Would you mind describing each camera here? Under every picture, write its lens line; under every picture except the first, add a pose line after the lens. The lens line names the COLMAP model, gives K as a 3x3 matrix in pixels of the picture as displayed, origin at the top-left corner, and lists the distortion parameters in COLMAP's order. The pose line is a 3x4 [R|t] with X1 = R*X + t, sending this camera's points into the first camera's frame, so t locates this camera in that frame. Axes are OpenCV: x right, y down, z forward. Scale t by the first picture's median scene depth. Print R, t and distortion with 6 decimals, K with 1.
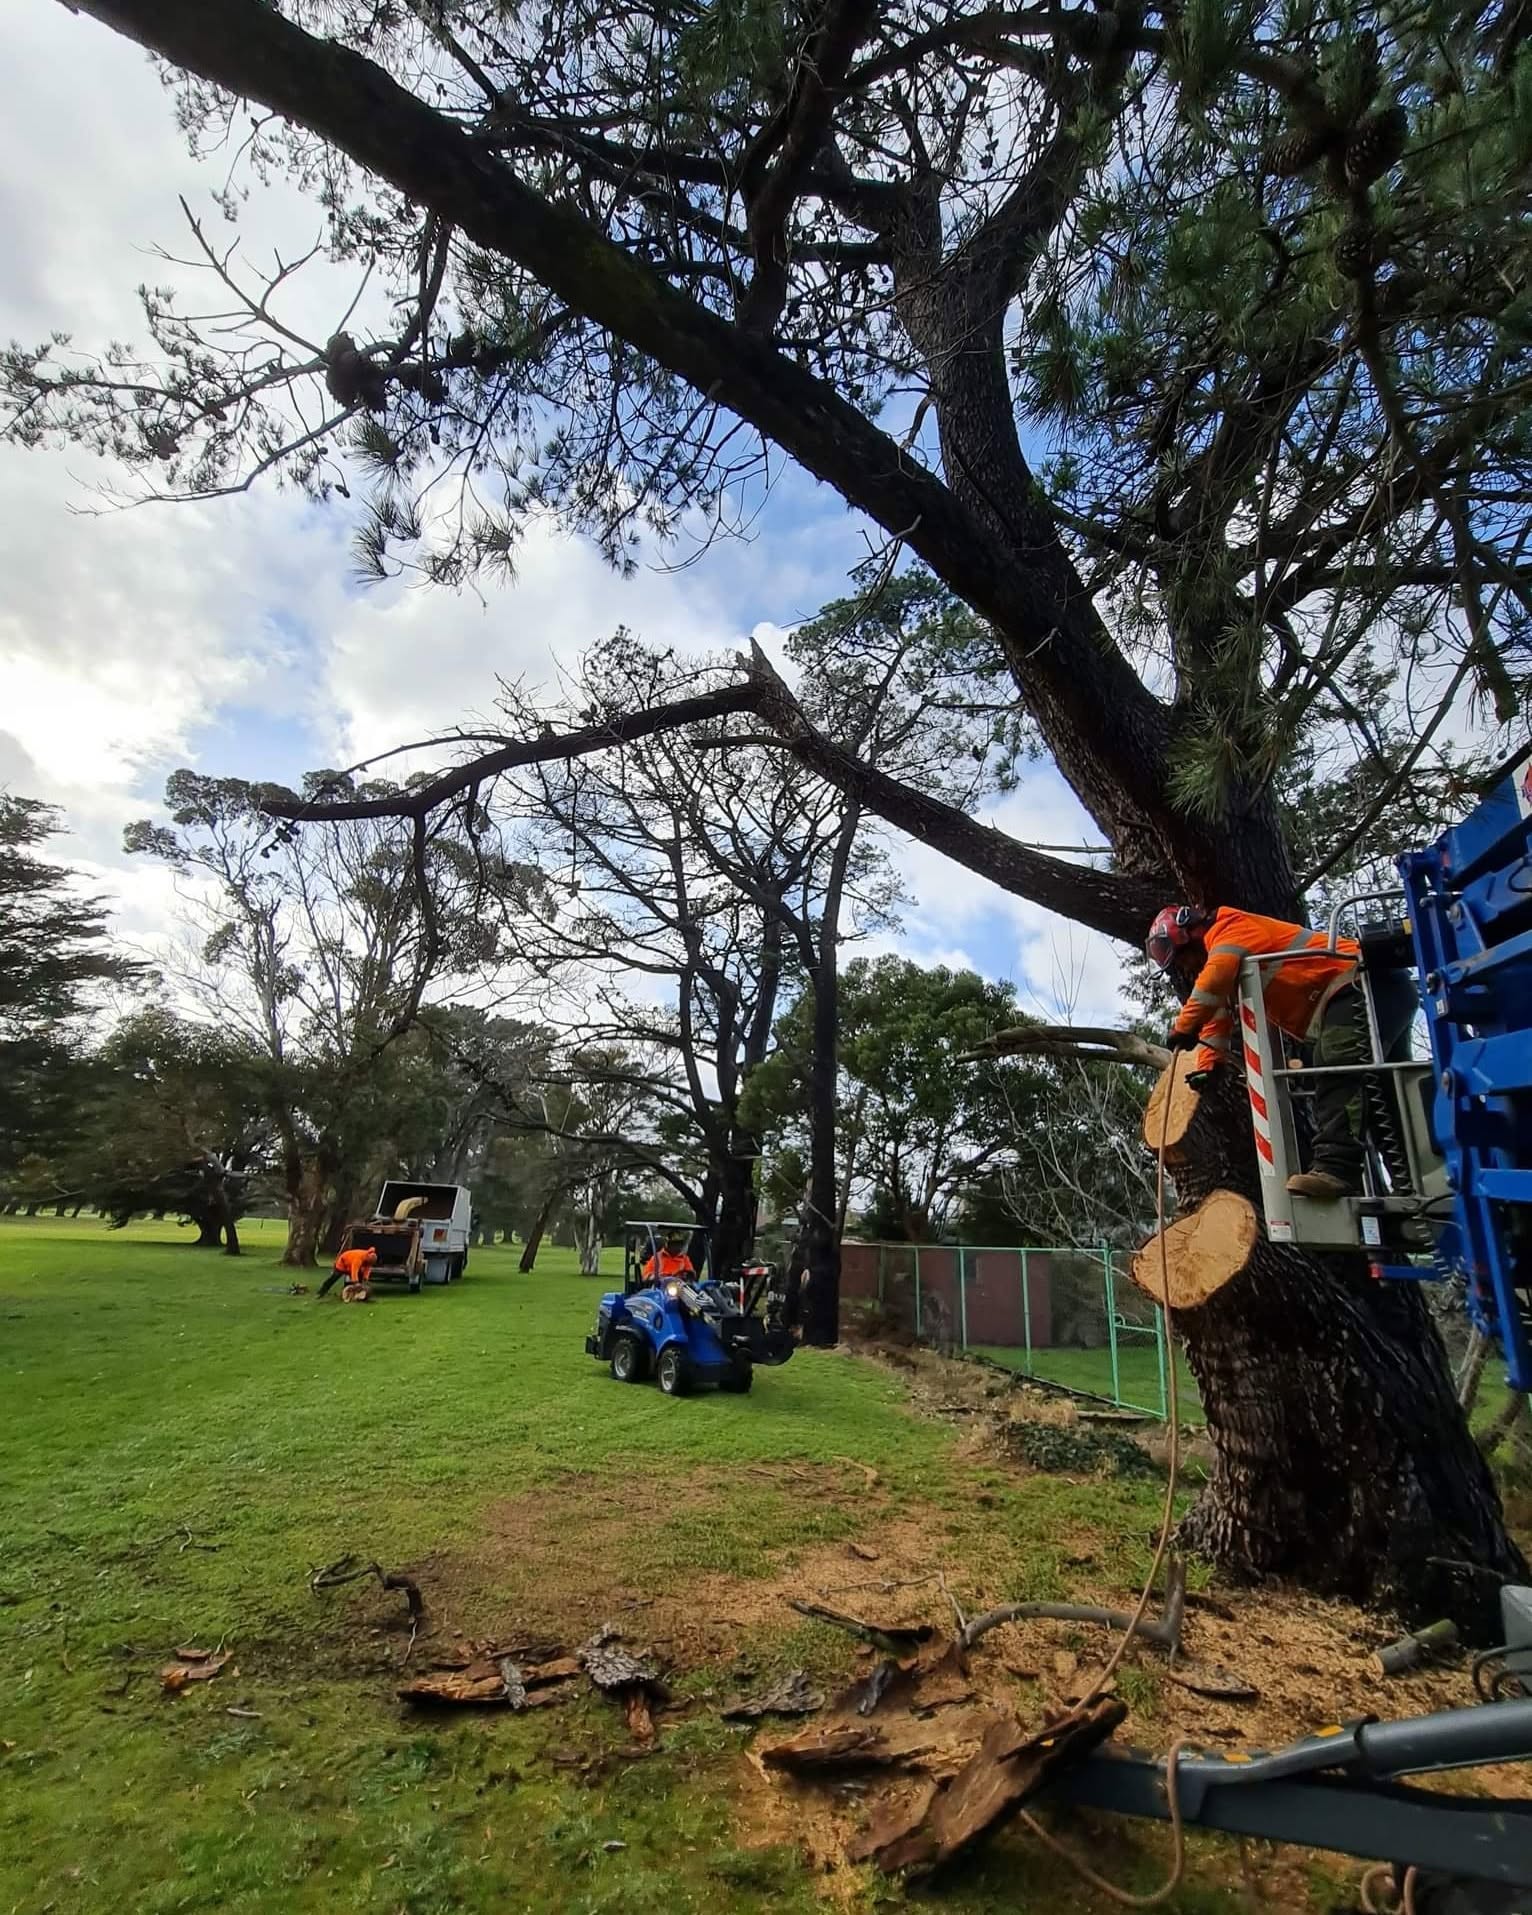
lens RADIAL K [[863.8, 0, 762.3], [0, 863.8, 979.9], [0, 0, 1]] dist [0.001205, -0.000018]
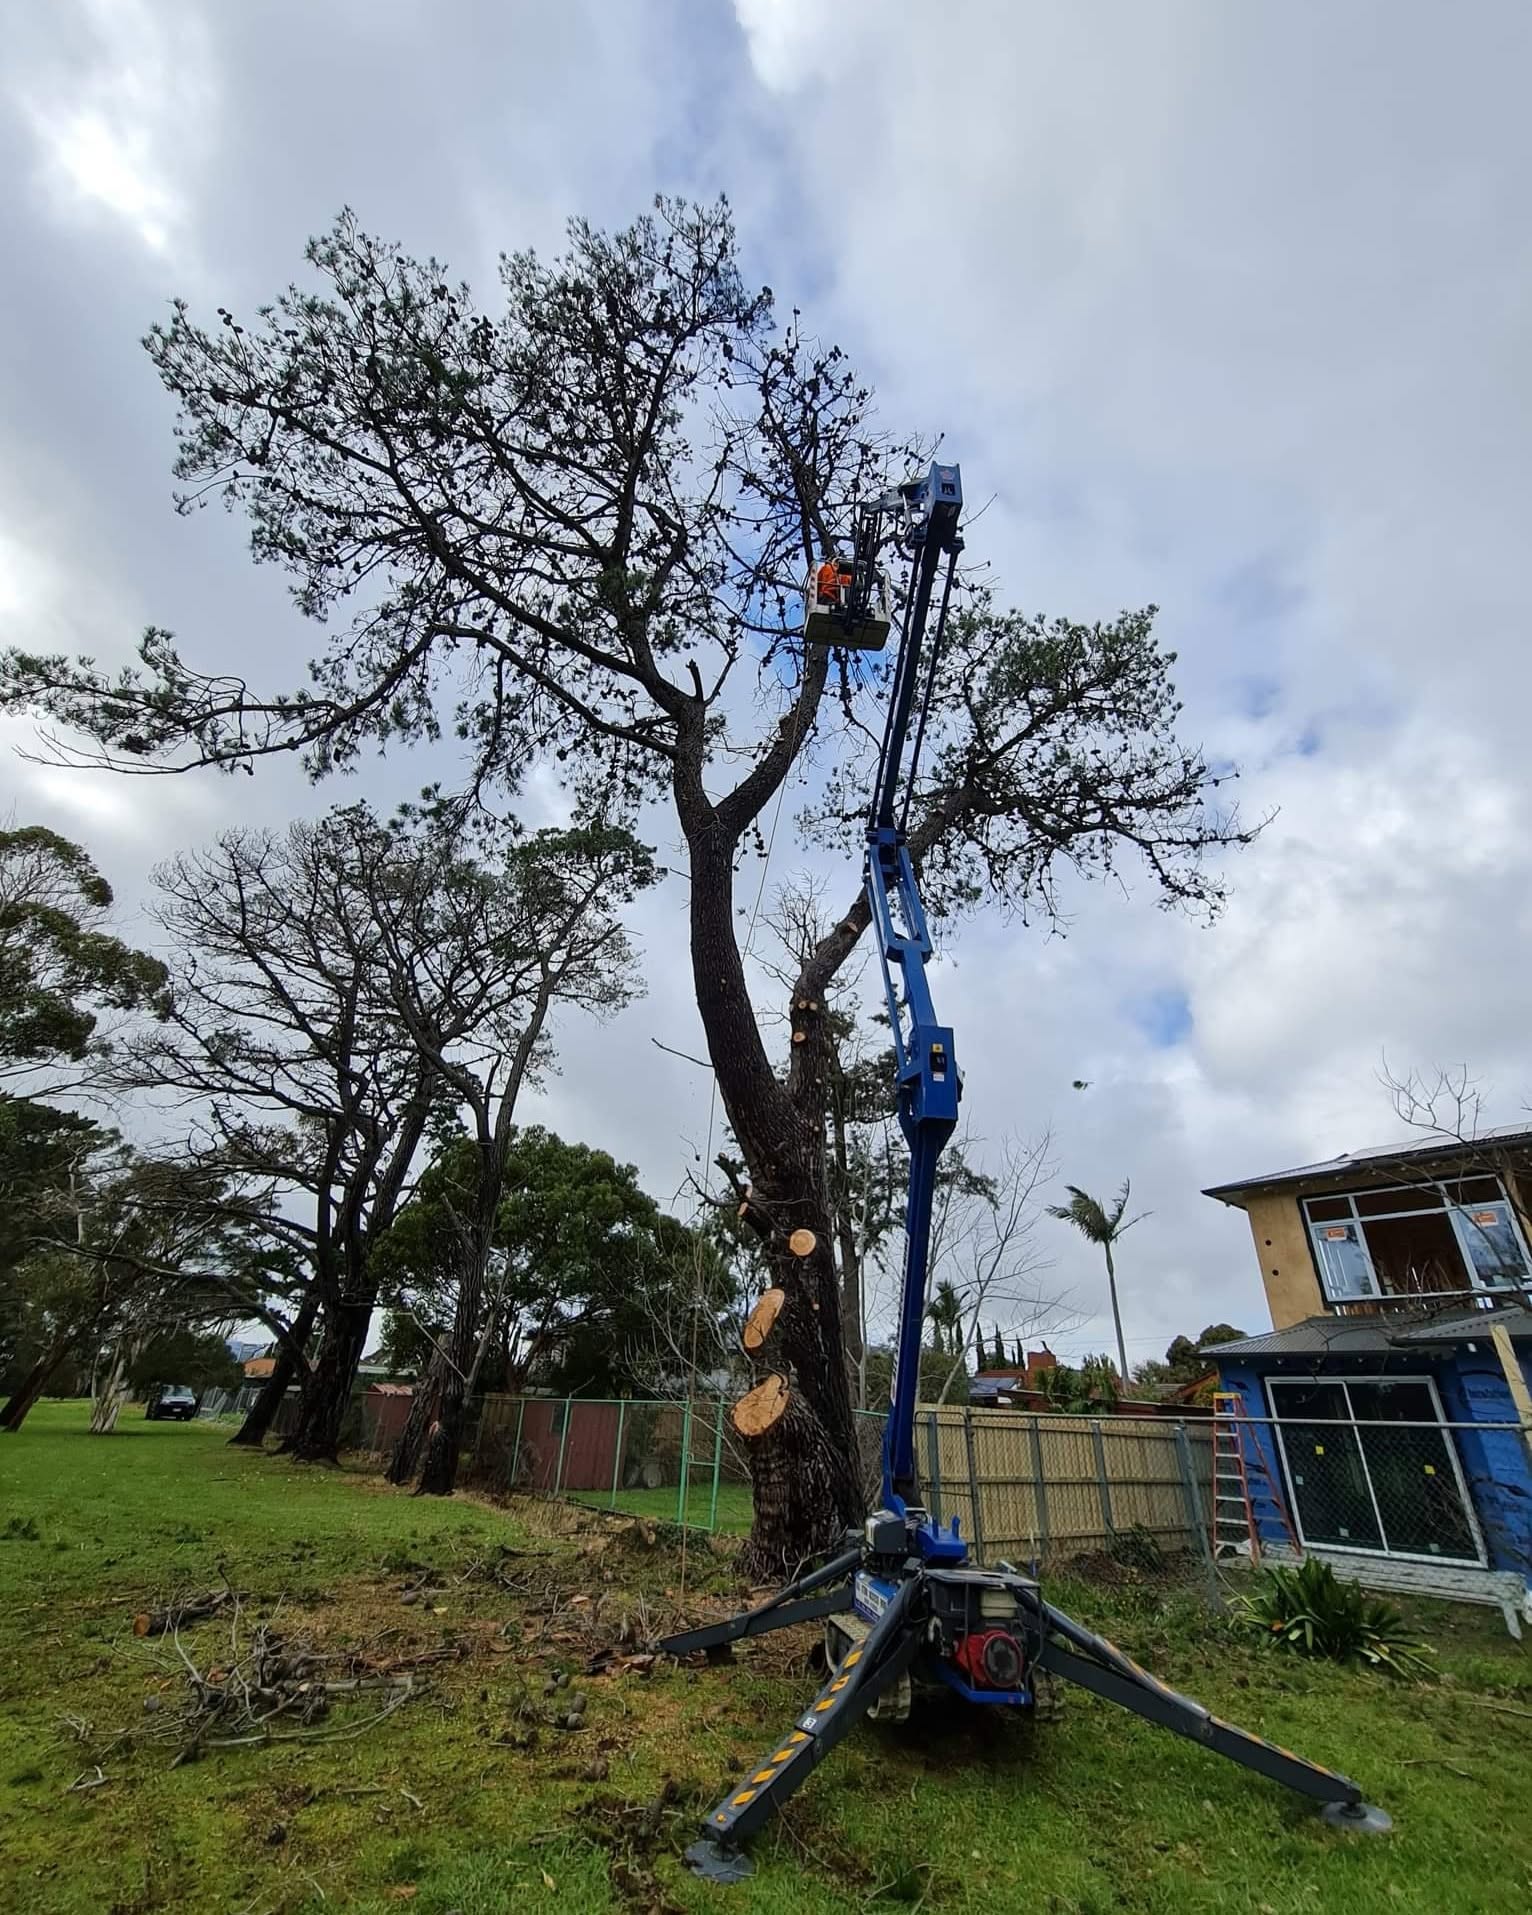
lens RADIAL K [[849.5, 0, 766.0], [0, 849.5, 957.5], [0, 0, 1]] dist [-0.001652, -0.000384]
pose [[0.885513, 0.214188, 0.412299, -0.084975], [-0.138303, 0.968689, -0.206189, -0.046828], [-0.443552, 0.125561, 0.887410, -0.143264]]
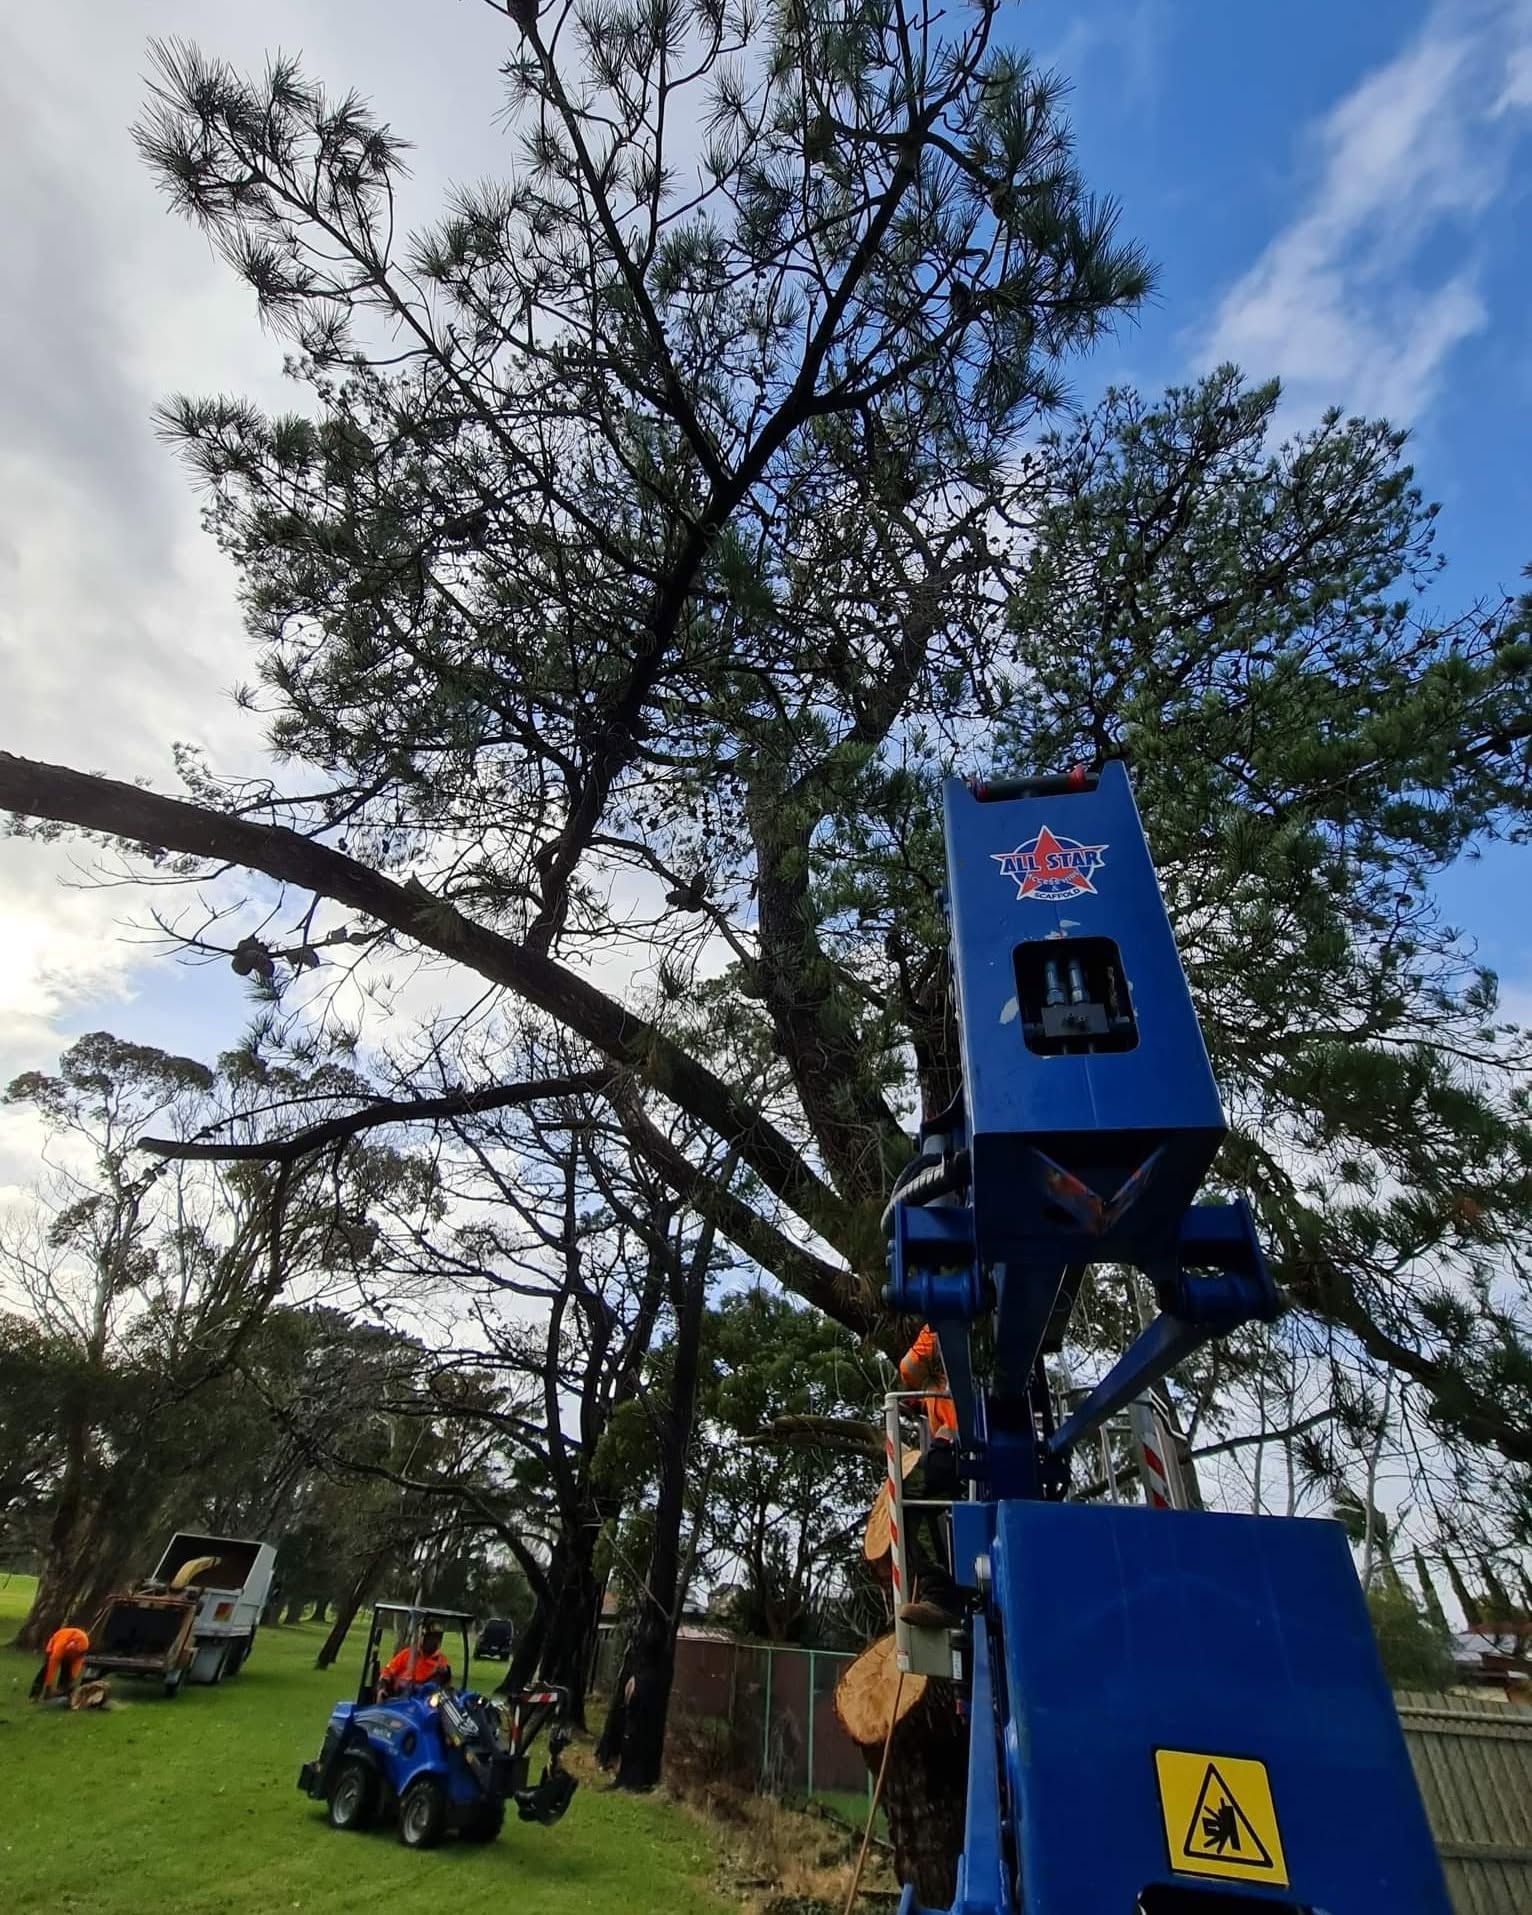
lens RADIAL K [[854.1, 0, 766.0], [0, 854.1, 957.5], [0, 0, 1]] dist [0.003145, -0.000803]
pose [[0.993153, 0.090340, 0.074069, 0.031970], [-0.057219, 0.928938, -0.365787, -0.020318], [-0.101850, 0.359045, 0.927746, -0.050956]]
